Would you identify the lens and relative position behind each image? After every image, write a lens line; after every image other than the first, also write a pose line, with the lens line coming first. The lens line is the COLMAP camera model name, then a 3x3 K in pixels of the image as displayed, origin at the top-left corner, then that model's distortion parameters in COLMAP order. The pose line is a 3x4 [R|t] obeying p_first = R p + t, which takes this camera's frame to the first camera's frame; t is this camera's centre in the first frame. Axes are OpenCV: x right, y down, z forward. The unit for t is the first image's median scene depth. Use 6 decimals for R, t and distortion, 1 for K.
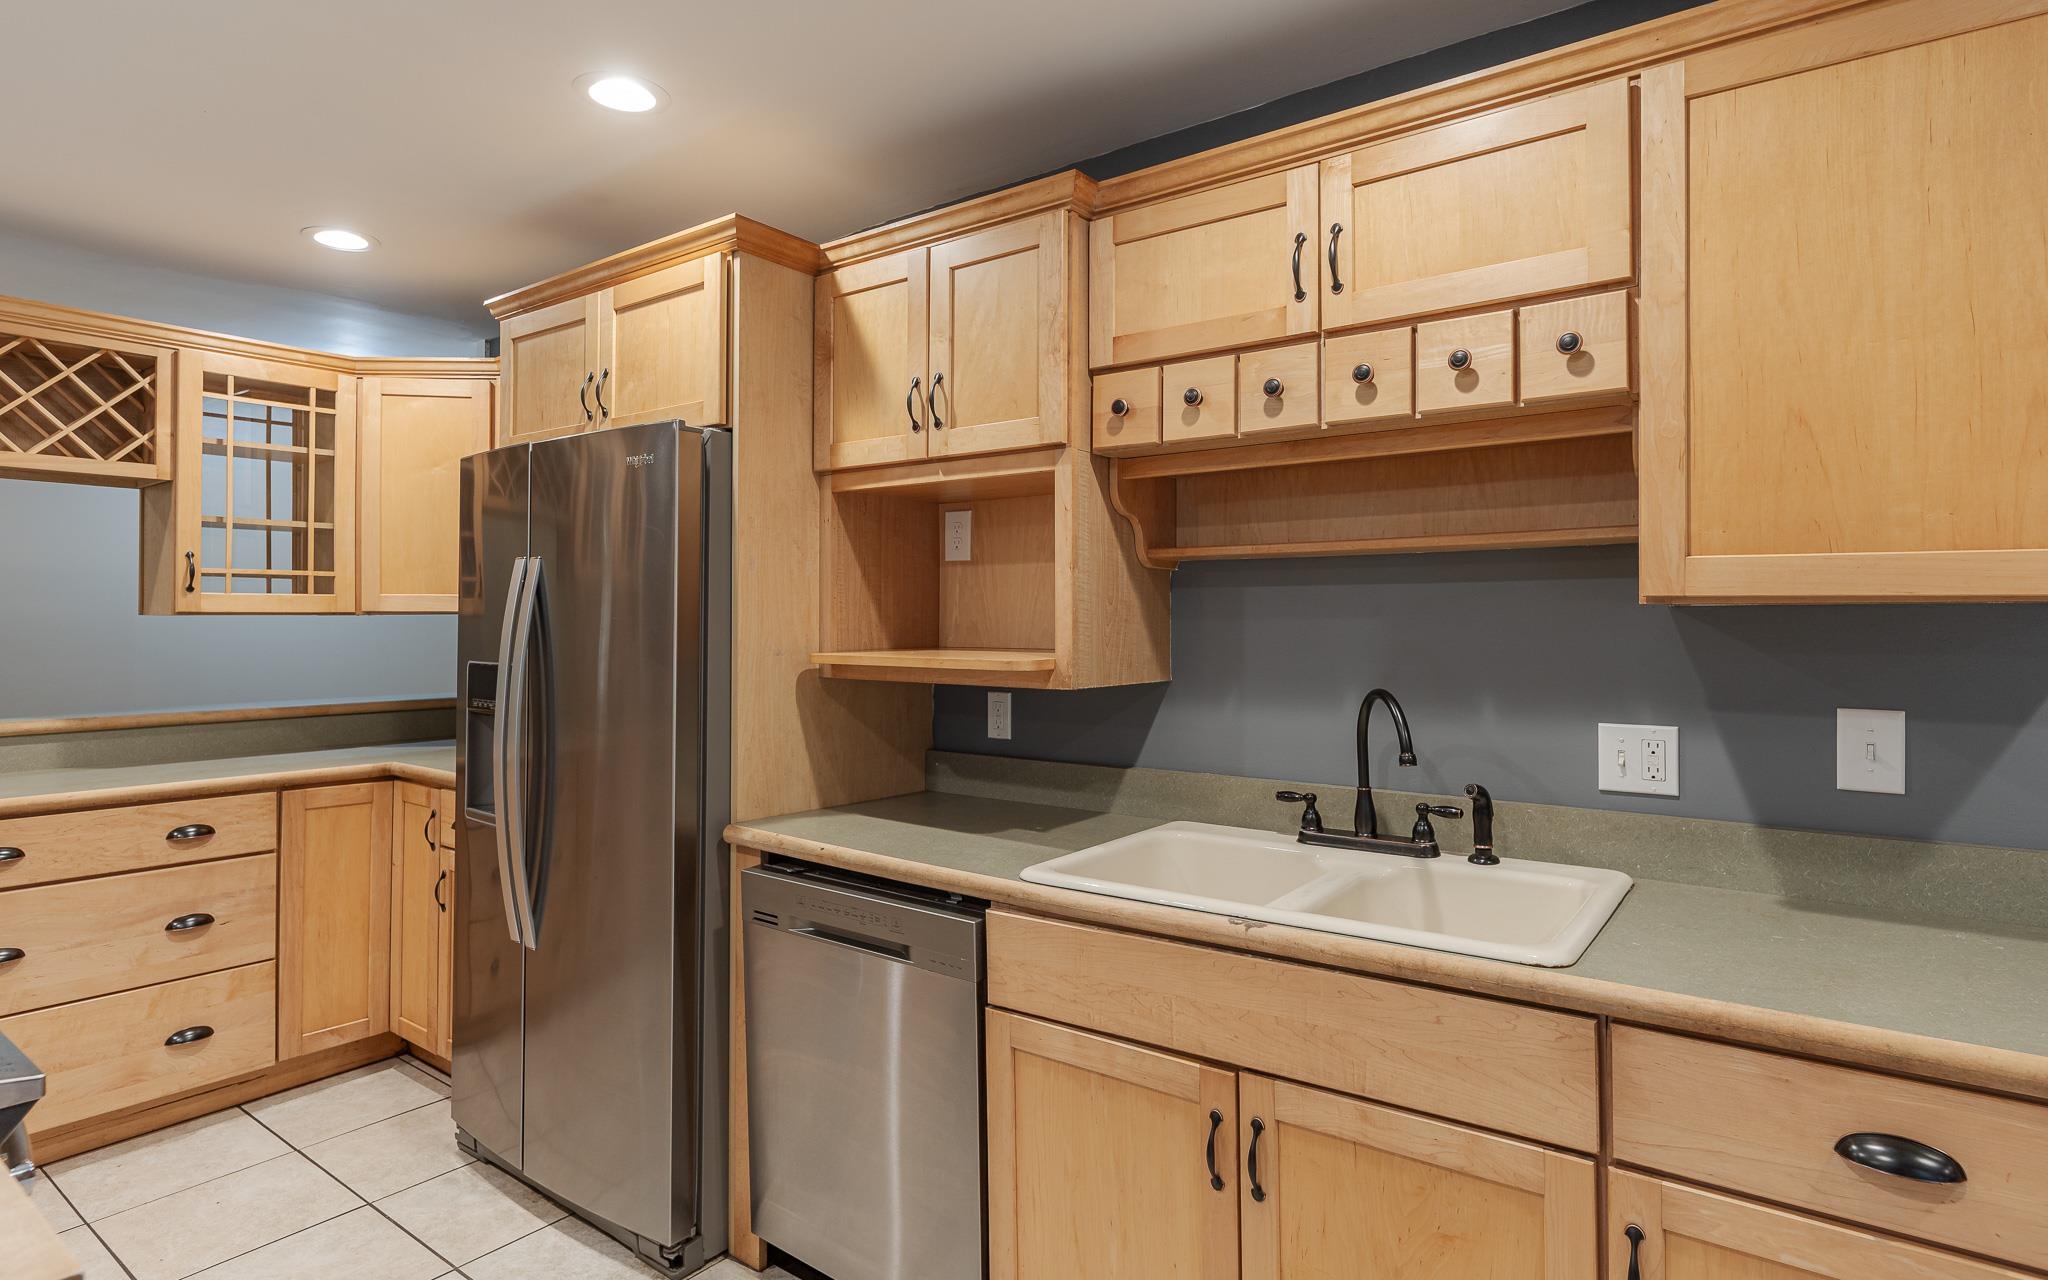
lens RADIAL K [[1074.0, 0, 1001.4], [0, 1074.0, 615.0], [0, 0, 1]] dist [0.002779, -0.003557]
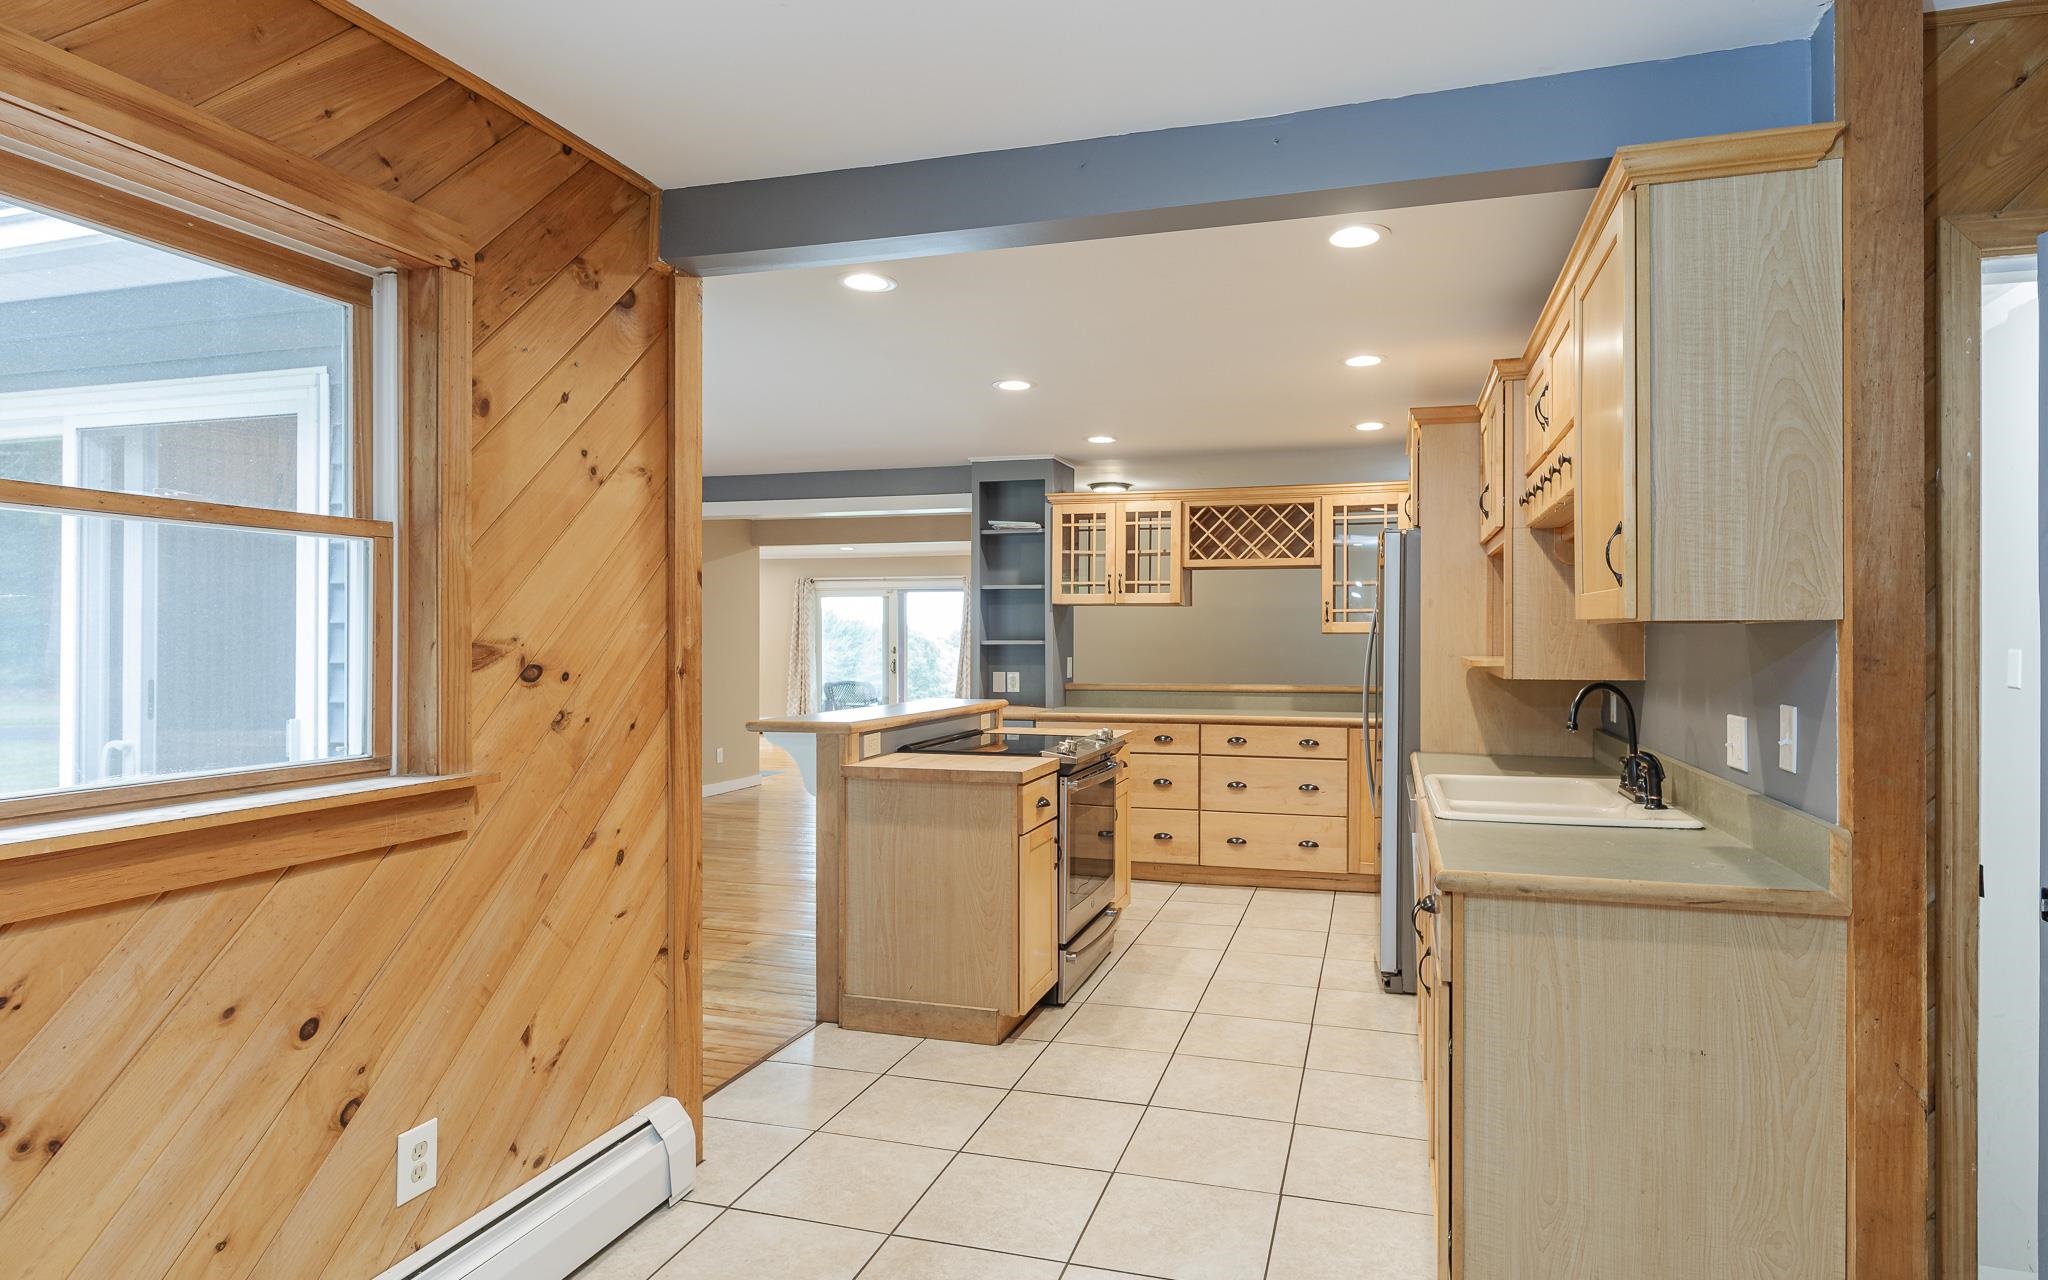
lens RADIAL K [[1074.0, 0, 1056.6], [0, 1074.0, 636.1], [0, 0, 1]] dist [0.002779, -0.003557]
pose [[0.348743, -0.001869, -0.937216, 1.201013], [0.005363, 0.999986, 0.000001, 0.001592], [0.937203, -0.005027, 0.348748, -0.170547]]
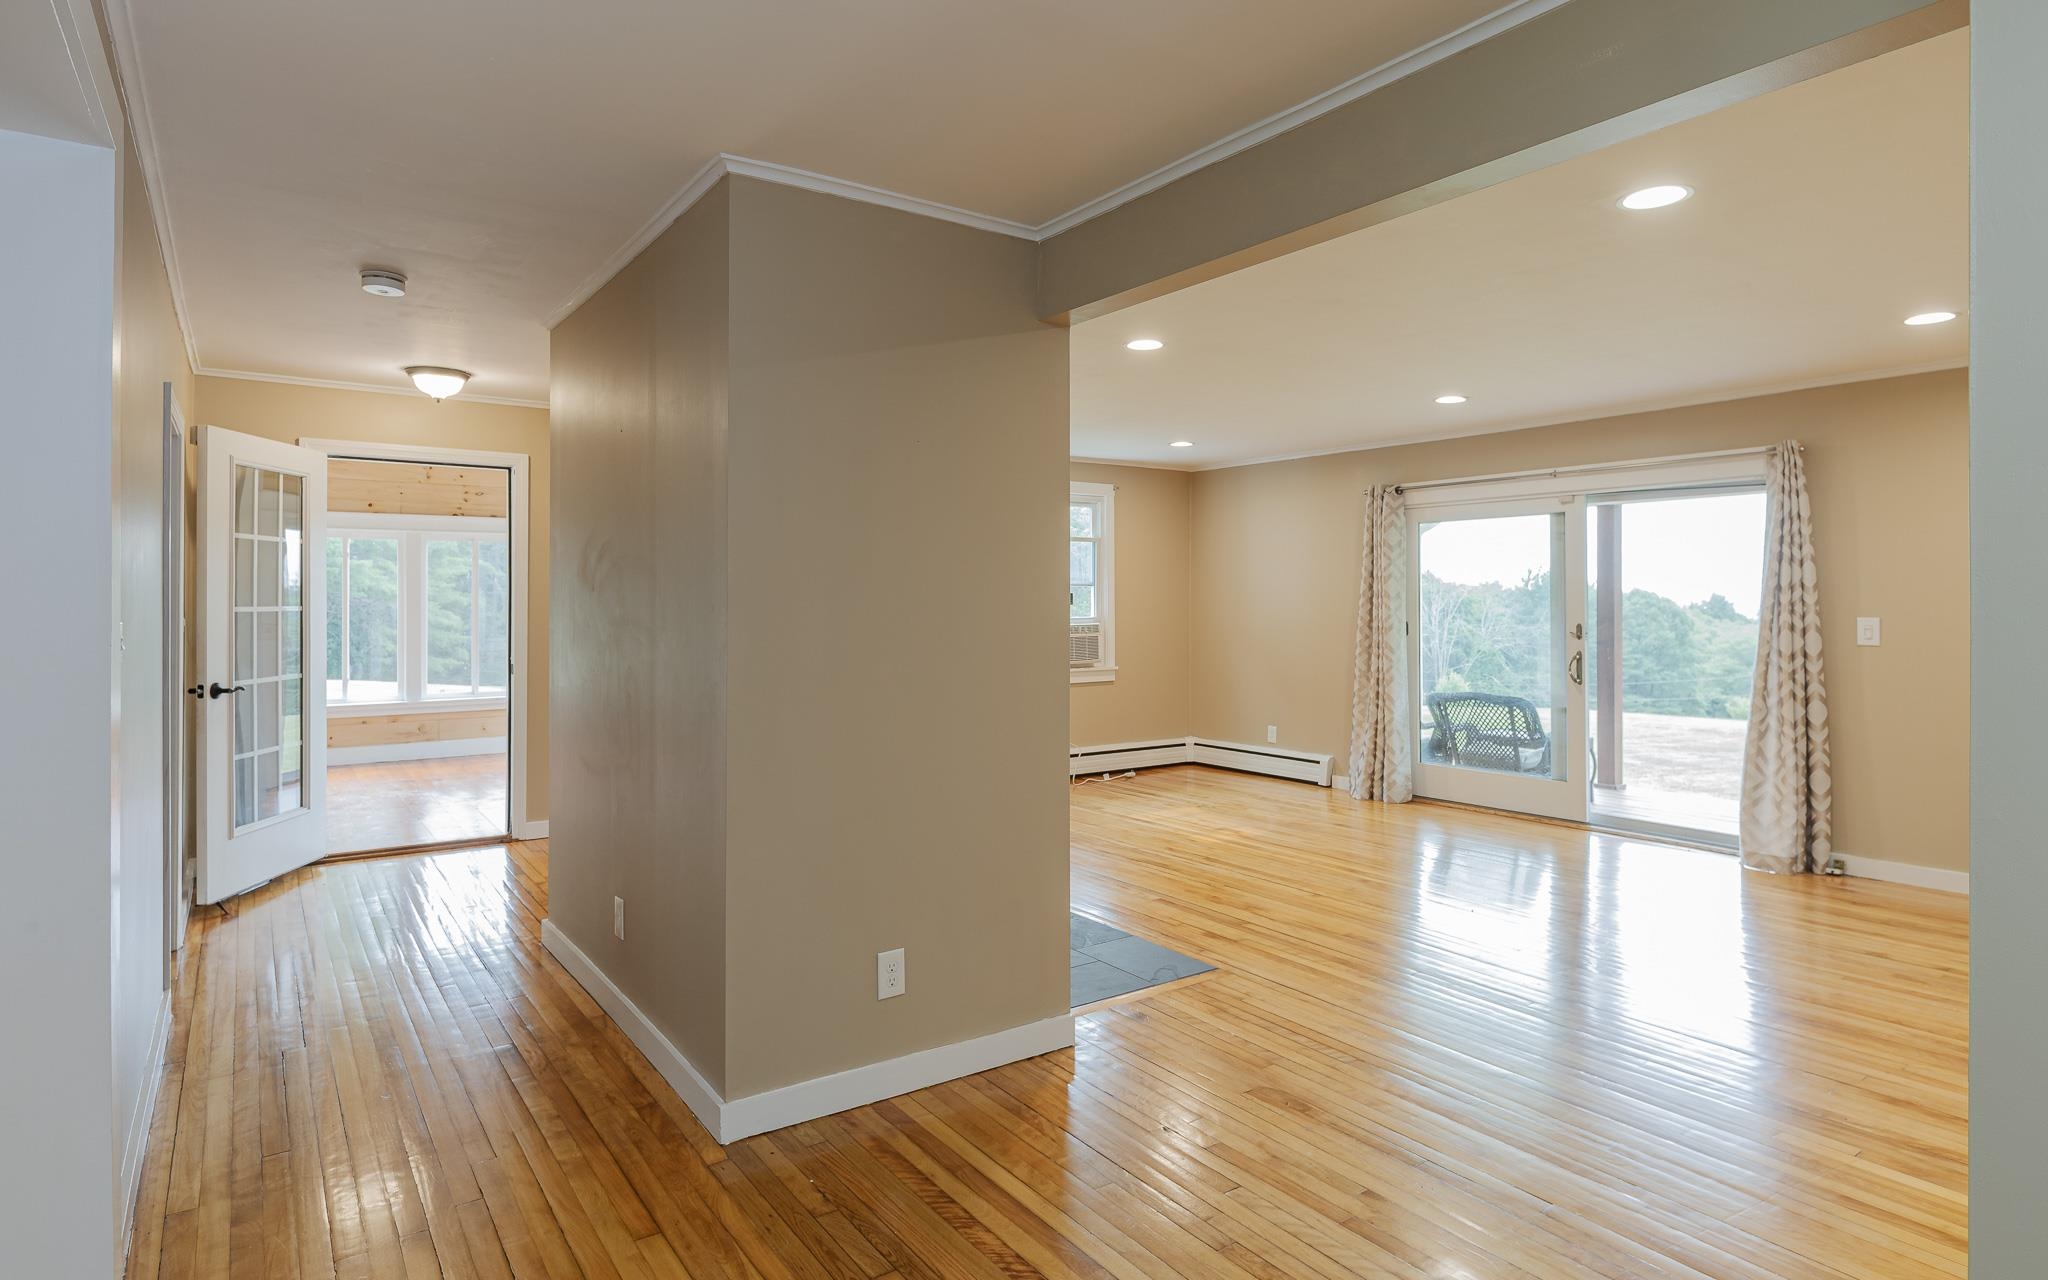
lens RADIAL K [[1074.0, 0, 999.0], [0, 1074.0, 594.2], [0, 0, 1]] dist [0.002779, -0.003557]
pose [[-0.319830, -0.012122, -0.947397, -2.188056], [0.005489, 0.999878, -0.014646, 0.016448], [0.947459, -0.009885, -0.319725, 0.660461]]
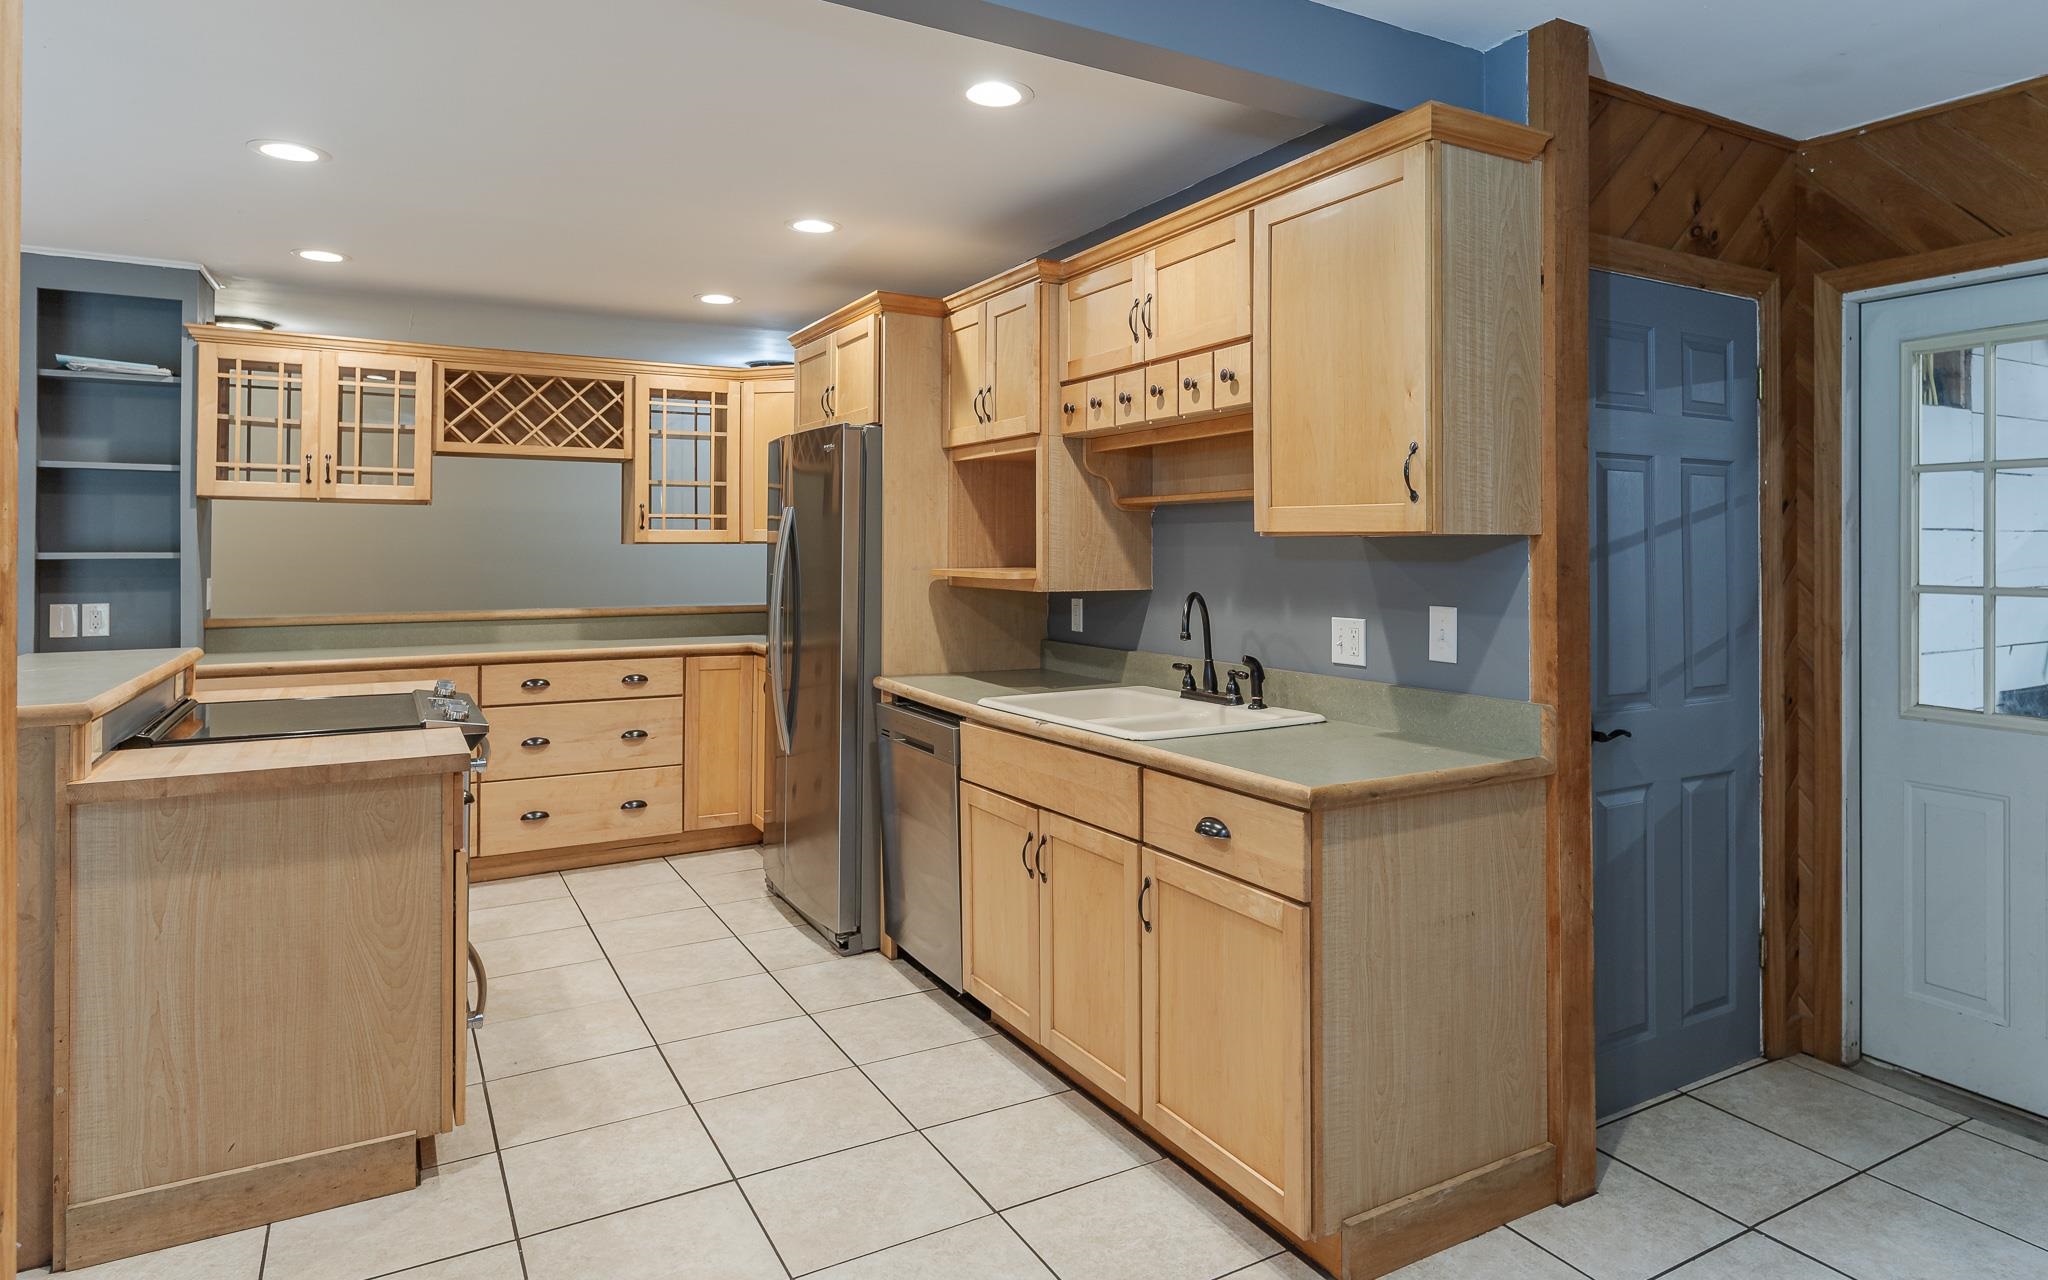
lens RADIAL K [[1195.8, 0, 1090.3], [0, 1195.8, 540.6], [0, 0, 1]] dist [0.003723, -0.004570]
pose [[0.926420, -0.002428, -0.376485, 0.696451], [0.001836, 0.999996, -0.001932, -0.000657], [0.376488, 0.001098, 0.926421, -0.509011]]
